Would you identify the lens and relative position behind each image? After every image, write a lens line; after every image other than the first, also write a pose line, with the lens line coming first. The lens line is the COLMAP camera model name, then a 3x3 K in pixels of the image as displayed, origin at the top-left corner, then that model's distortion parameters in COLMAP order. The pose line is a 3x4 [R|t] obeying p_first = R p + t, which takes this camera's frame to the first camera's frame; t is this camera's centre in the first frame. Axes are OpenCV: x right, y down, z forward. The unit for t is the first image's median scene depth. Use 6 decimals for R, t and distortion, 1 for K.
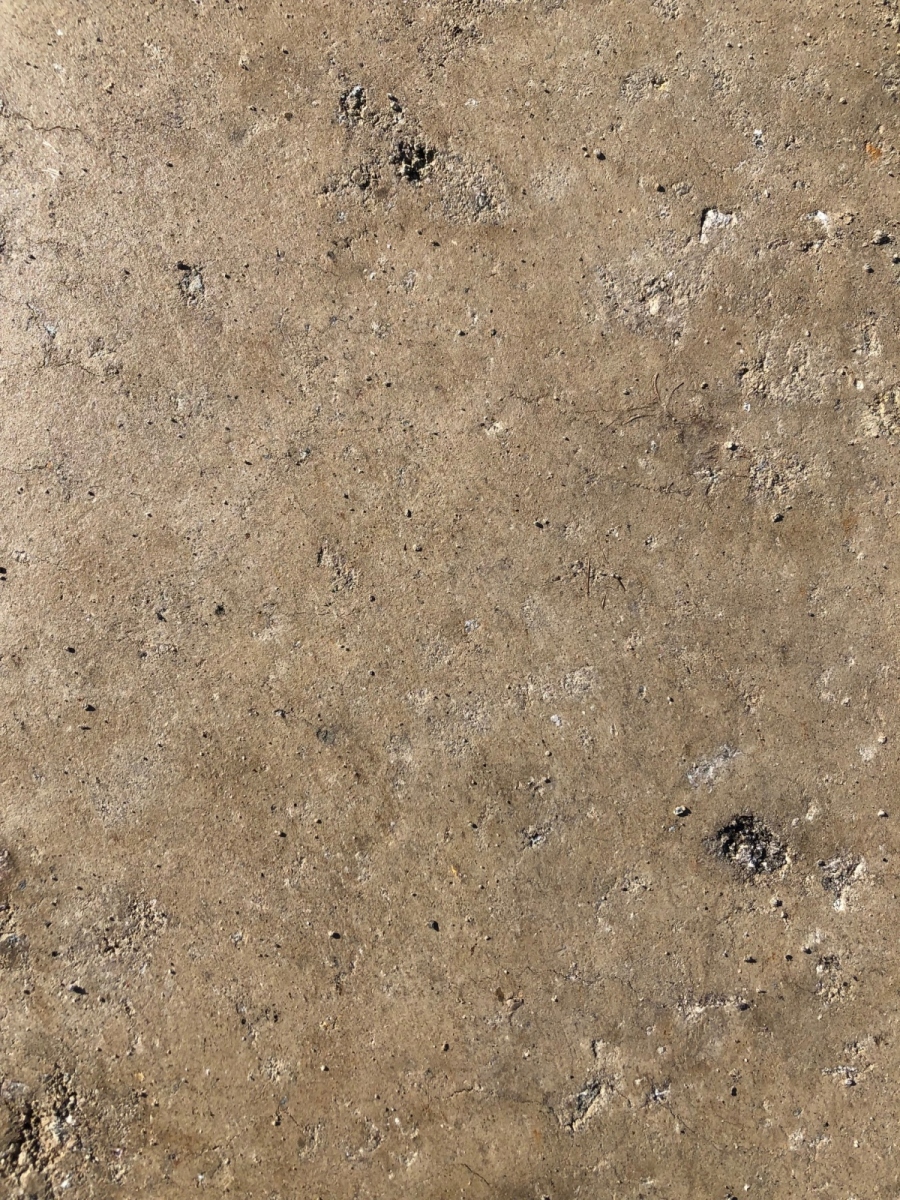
lens RADIAL K [[983.6, 0, 451.4], [0, 983.6, 597.9], [0, 0, 1]] dist [0.004007, 0.011504]
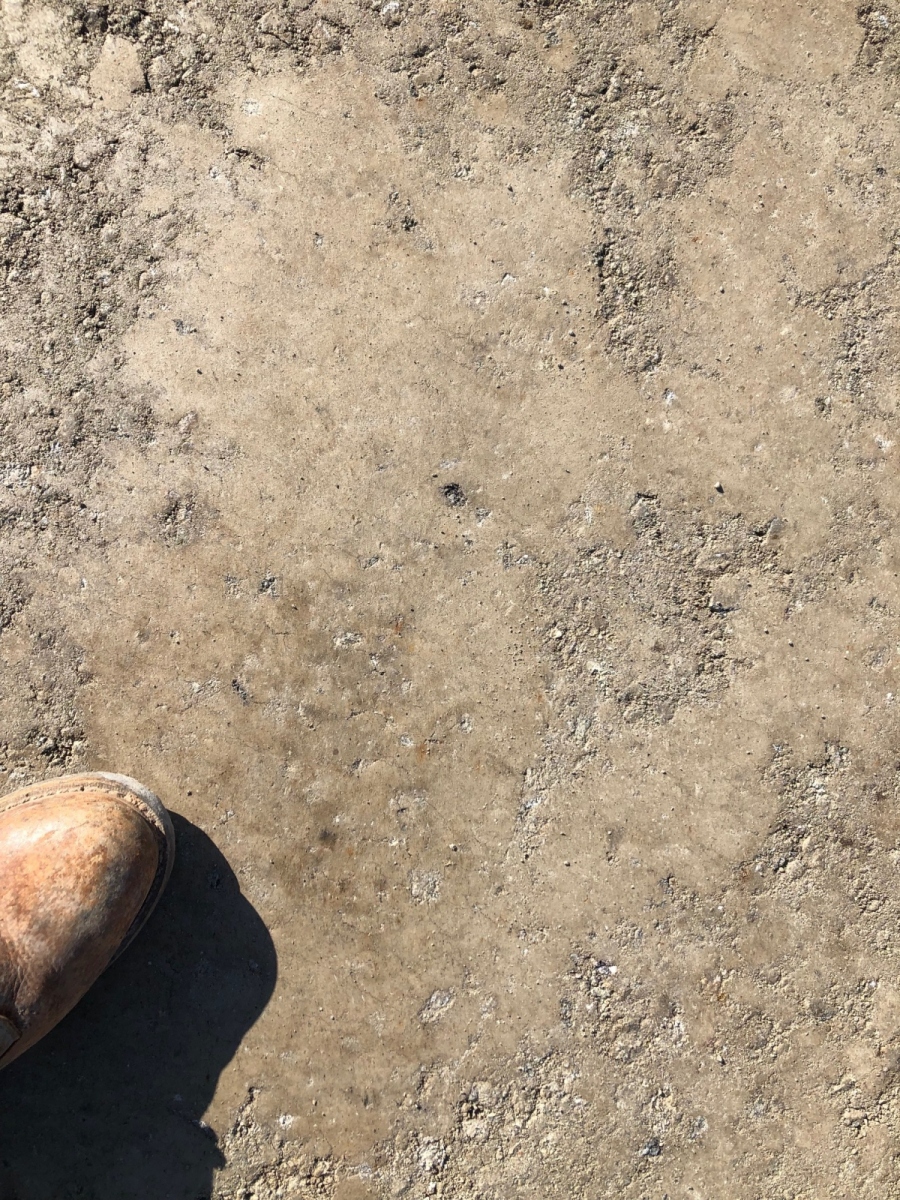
lens RADIAL K [[983.6, 0, 450.7], [0, 983.6, 598.6], [0, 0, 1]] dist [0.004007, 0.011504]
pose [[0.948100, 0.288307, 0.134109, 0.004647], [-0.317263, 0.885876, 0.338480, -0.453202], [-0.021218, -0.363461, 0.931368, -1.806506]]
